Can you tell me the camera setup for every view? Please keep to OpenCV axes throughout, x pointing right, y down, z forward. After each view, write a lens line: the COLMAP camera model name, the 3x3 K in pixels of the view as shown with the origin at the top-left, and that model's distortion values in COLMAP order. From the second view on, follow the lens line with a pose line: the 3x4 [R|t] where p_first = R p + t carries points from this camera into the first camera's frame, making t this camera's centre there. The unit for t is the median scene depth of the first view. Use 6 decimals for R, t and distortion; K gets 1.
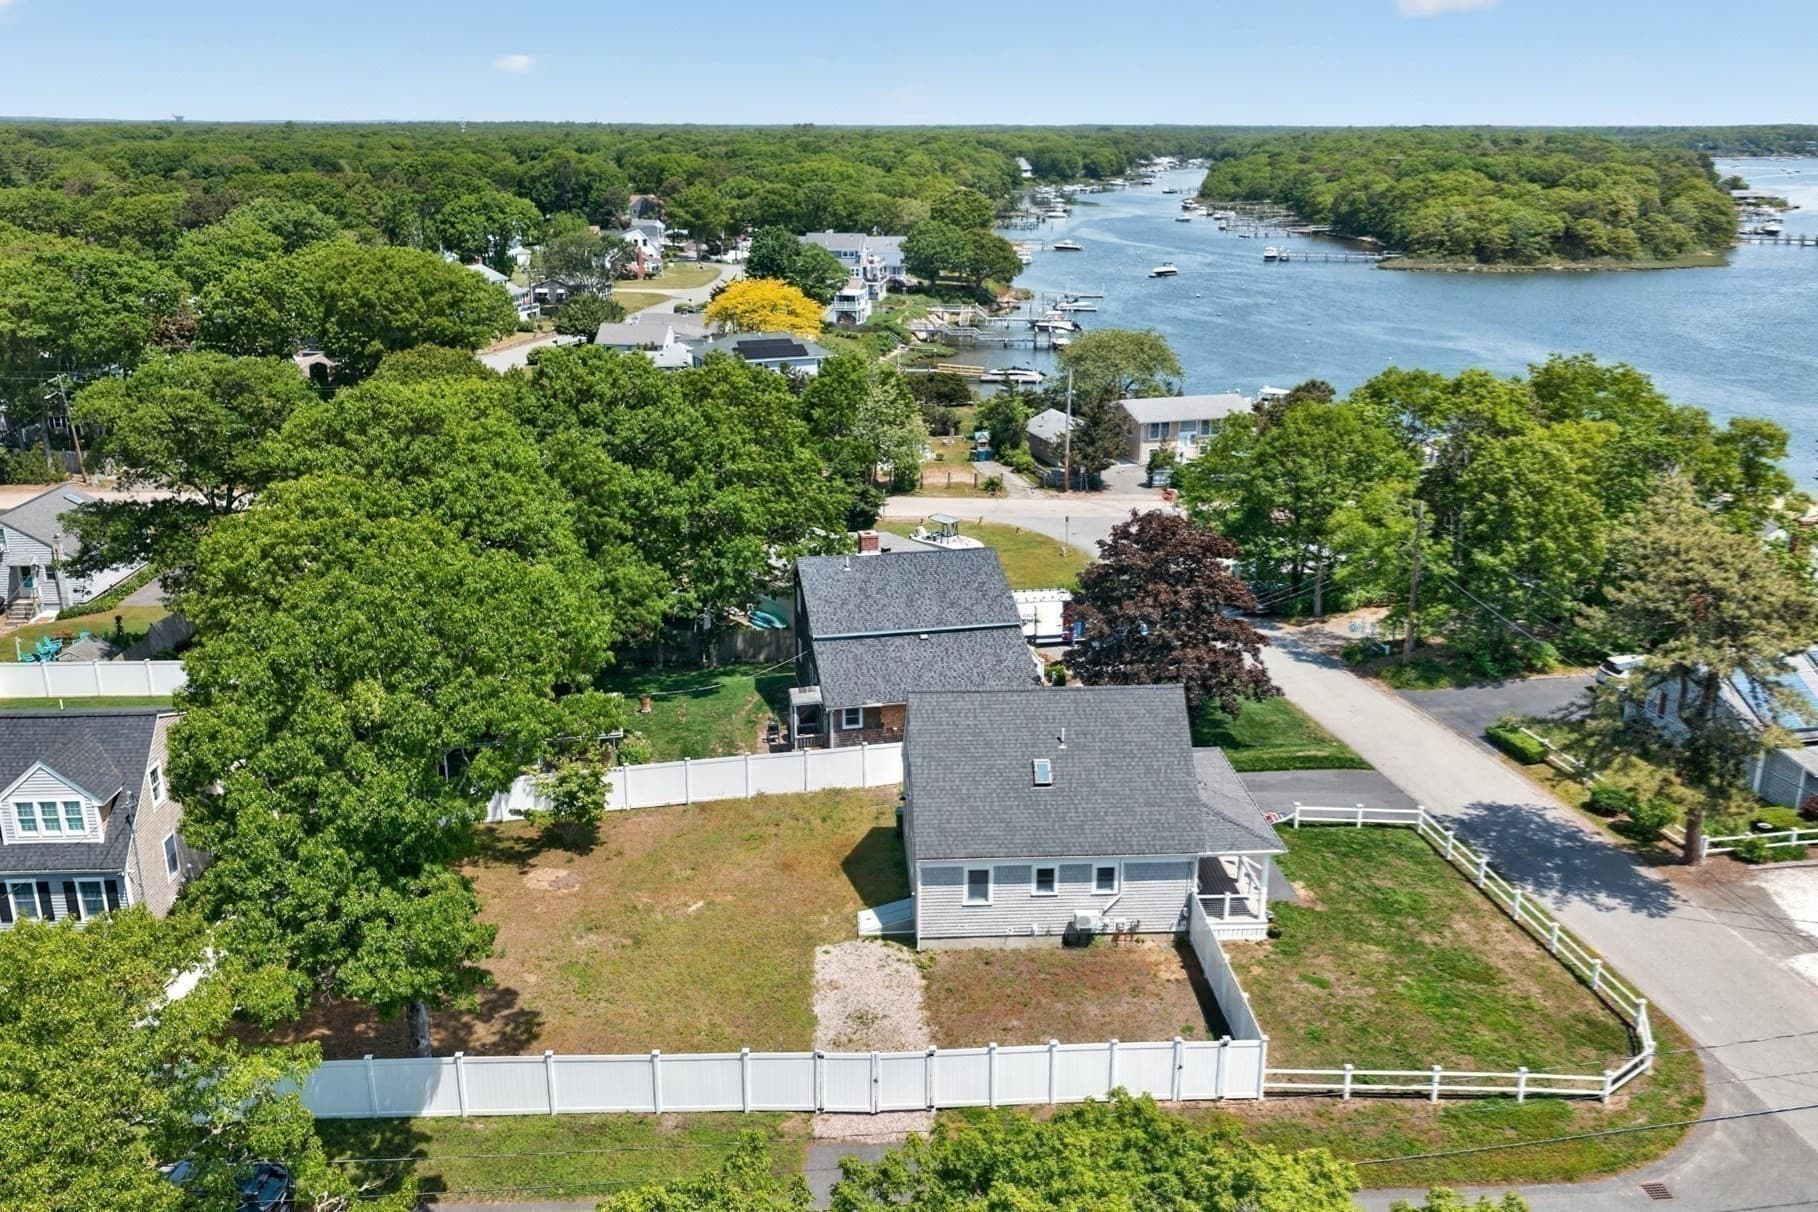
lens RADIAL K [[1499.8, 0, 914.7], [0, 1499.8, 598.0], [0, 0, 1]] dist [0.020320, -0.008767]
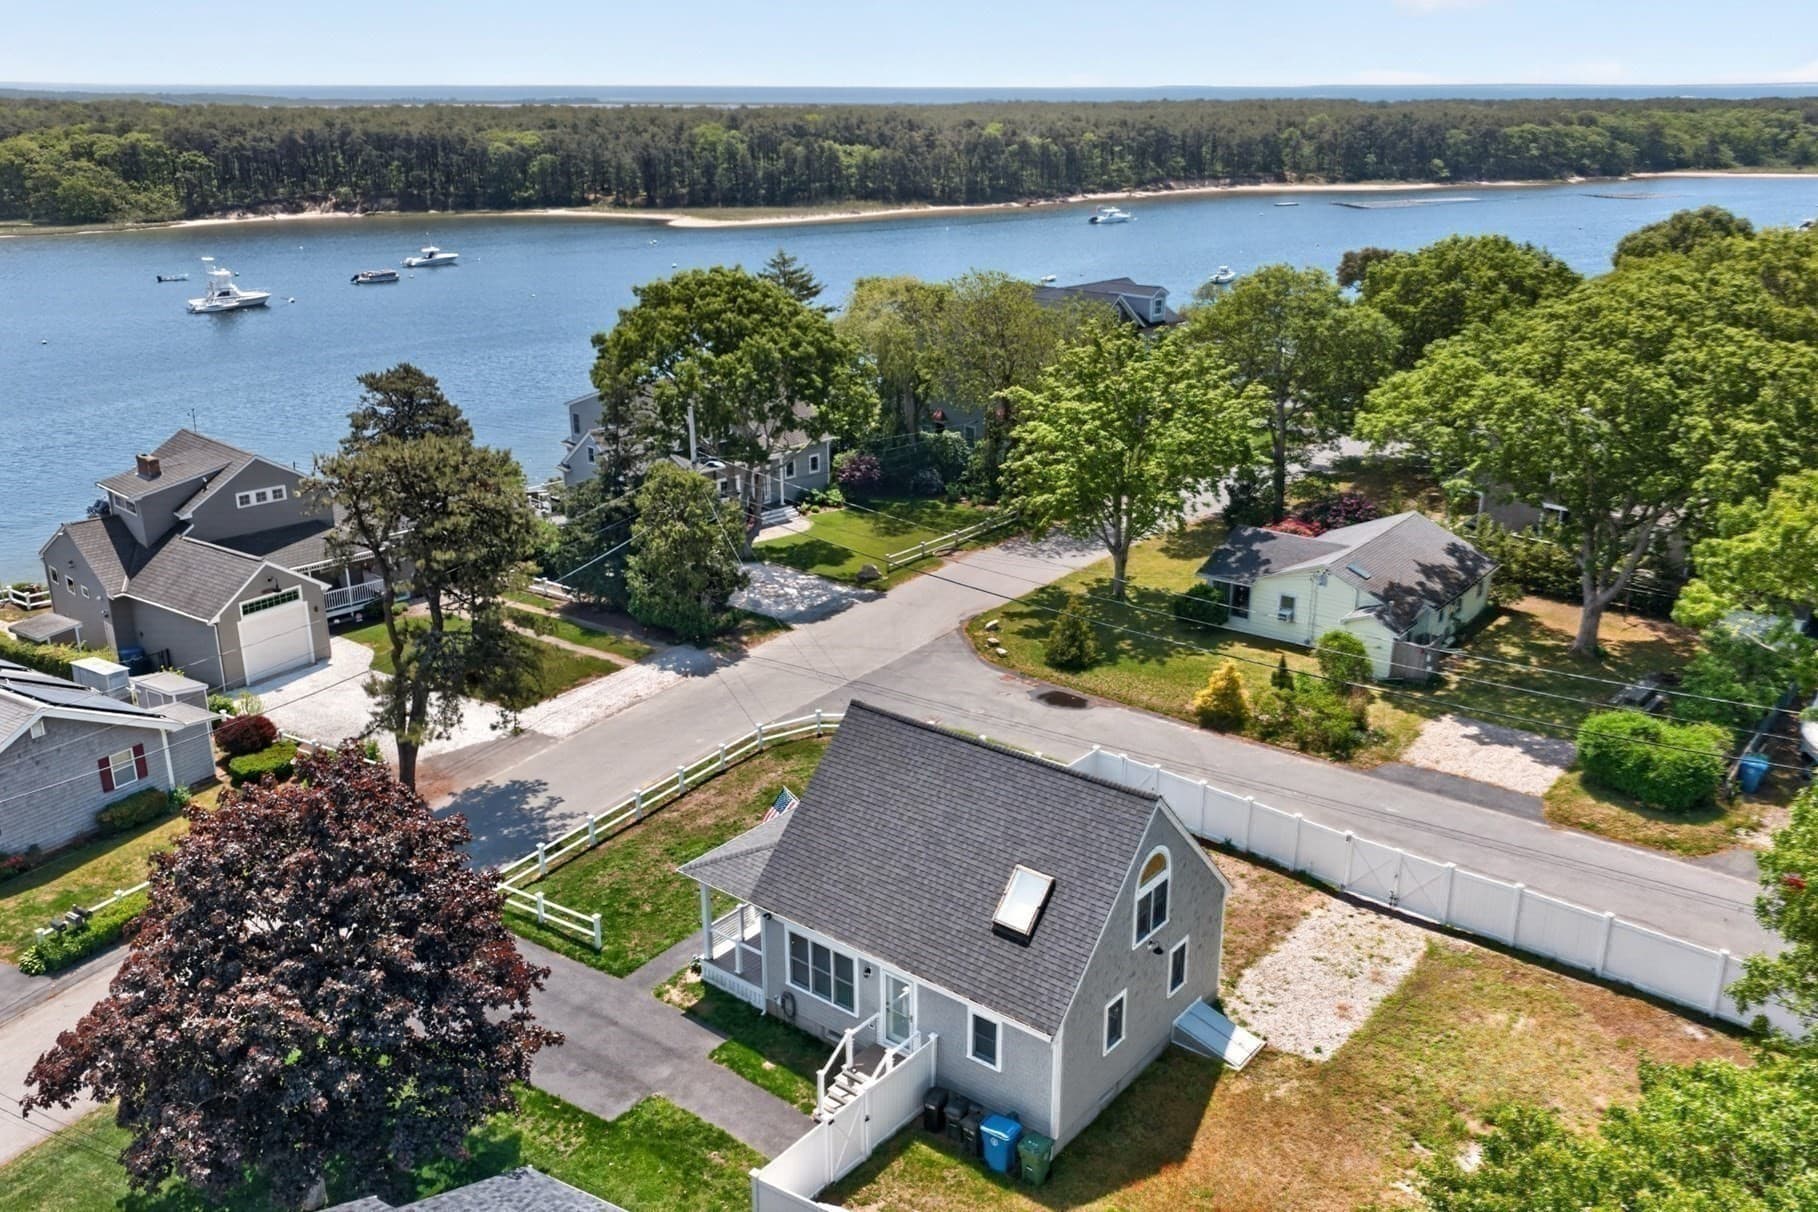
lens RADIAL K [[1481.8, 0, 905.6], [0, 1481.8, 612.6], [0, 0, 1]] dist [0.002221, 0.011729]
pose [[-0.744905, -0.222295, 0.629048, -0.305929], [0.195585, 0.828675, 0.524447, -0.366016], [-0.637858, 0.513695, -0.573807, 1.341311]]
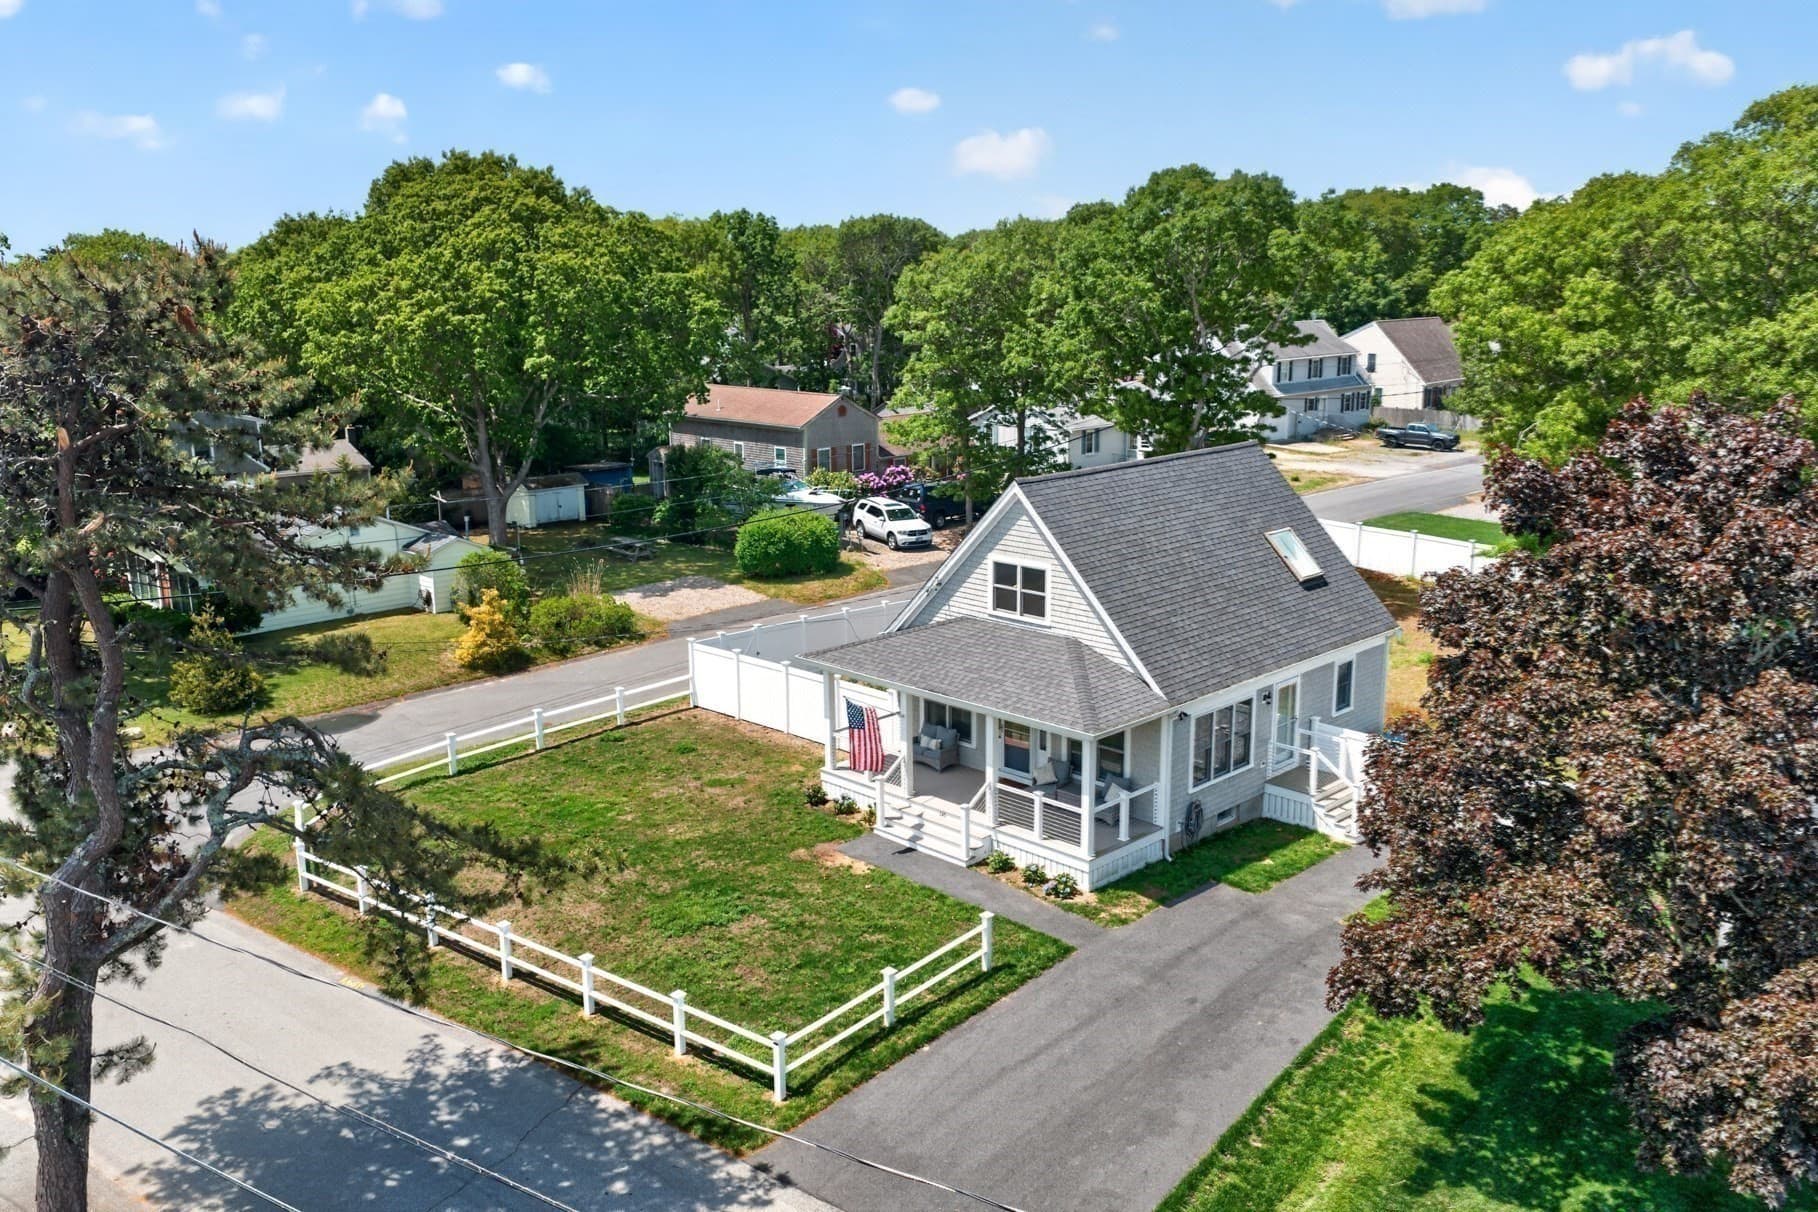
lens RADIAL K [[1476.6, 0, 909.0], [0, 1476.6, 606.0], [0, 0, 1]] dist [0.091663, -0.245595]
pose [[-0.748448, 0.150954, -0.645785, 0.594572], [-0.189940, 0.884169, 0.426812, -0.146113], [0.635412, 0.442106, -0.633082, 1.325500]]
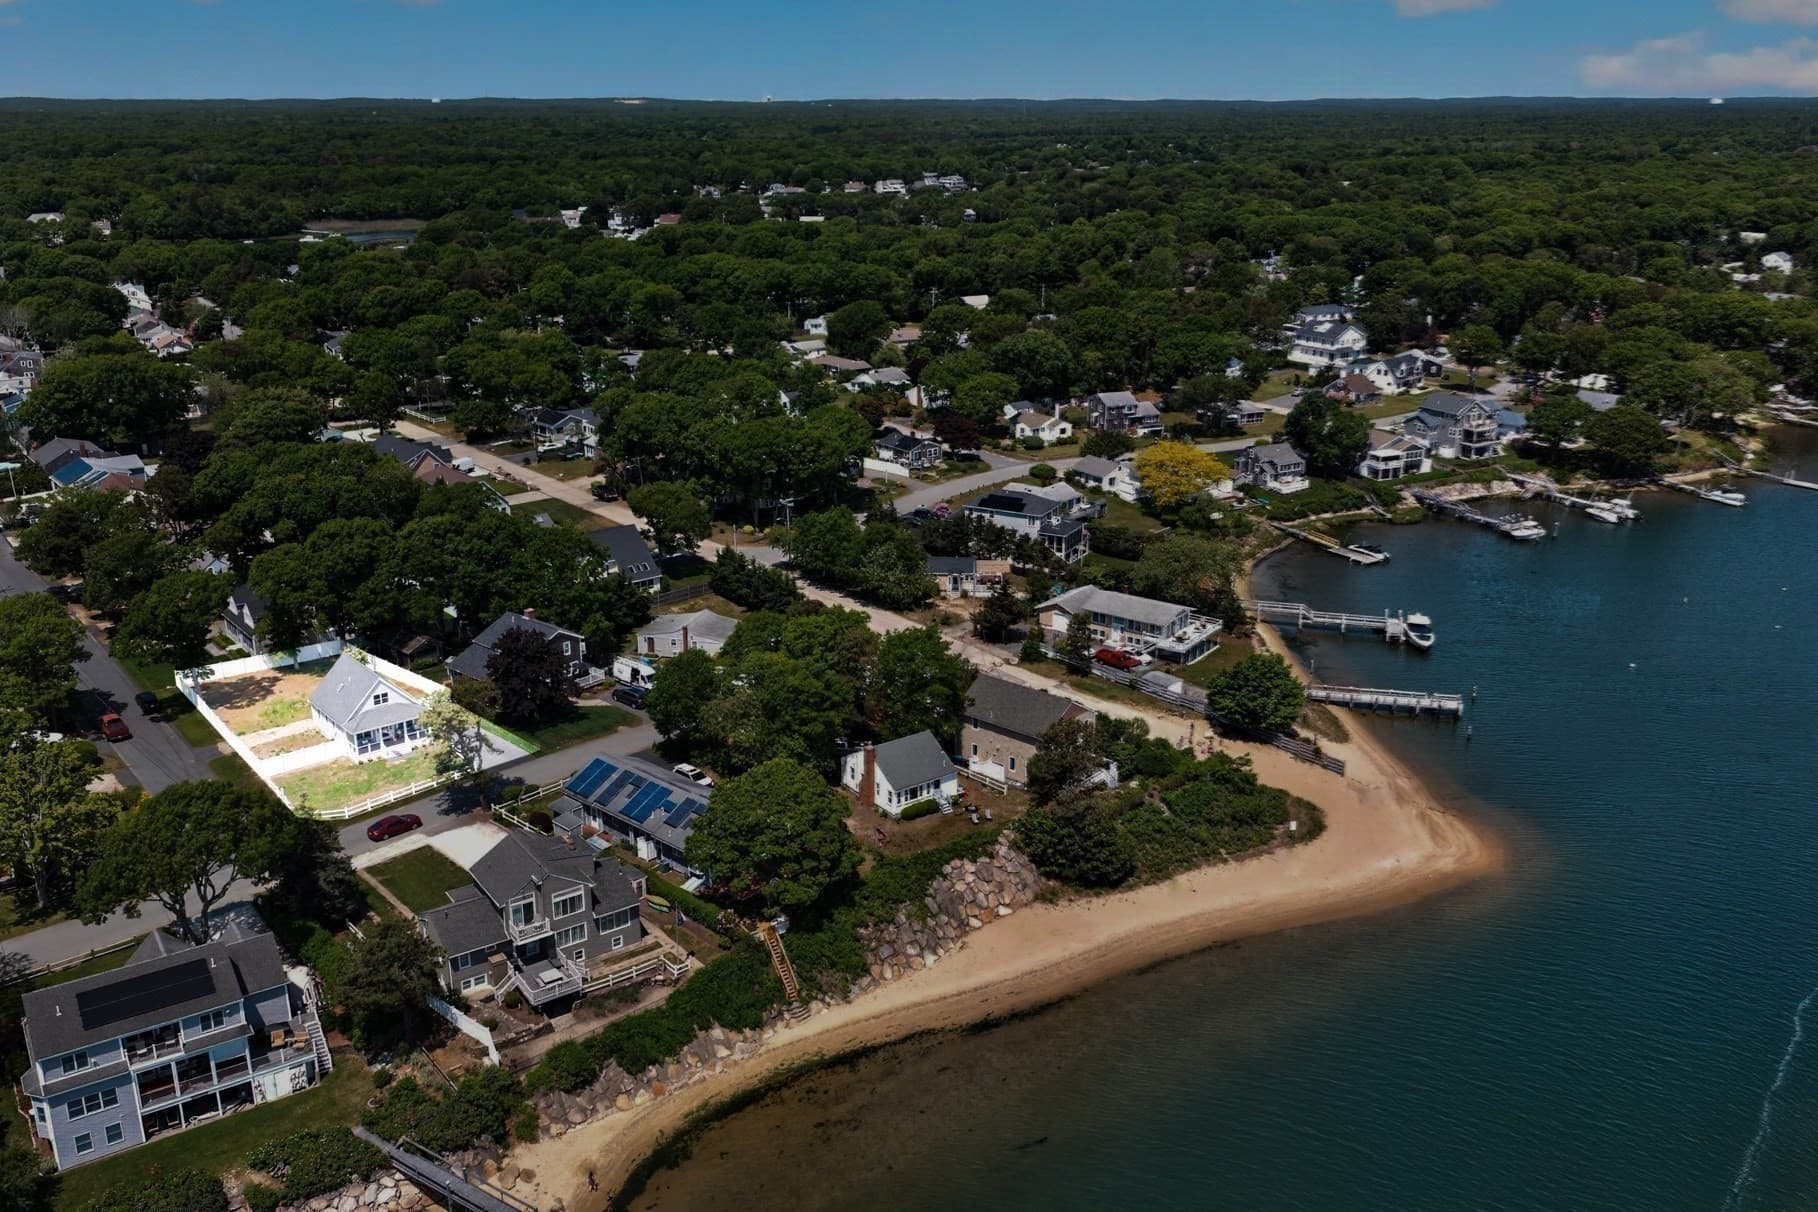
lens RADIAL K [[1499.8, 0, 914.7], [0, 1499.8, 598.0], [0, 0, 1]] dist [0.020320, -0.008767]
pose [[0.597514, 0.248926, -0.762242, 2.905989], [-0.235676, 0.963127, 0.129785, -0.696256], [0.766442, 0.102094, 0.634147, -0.087766]]
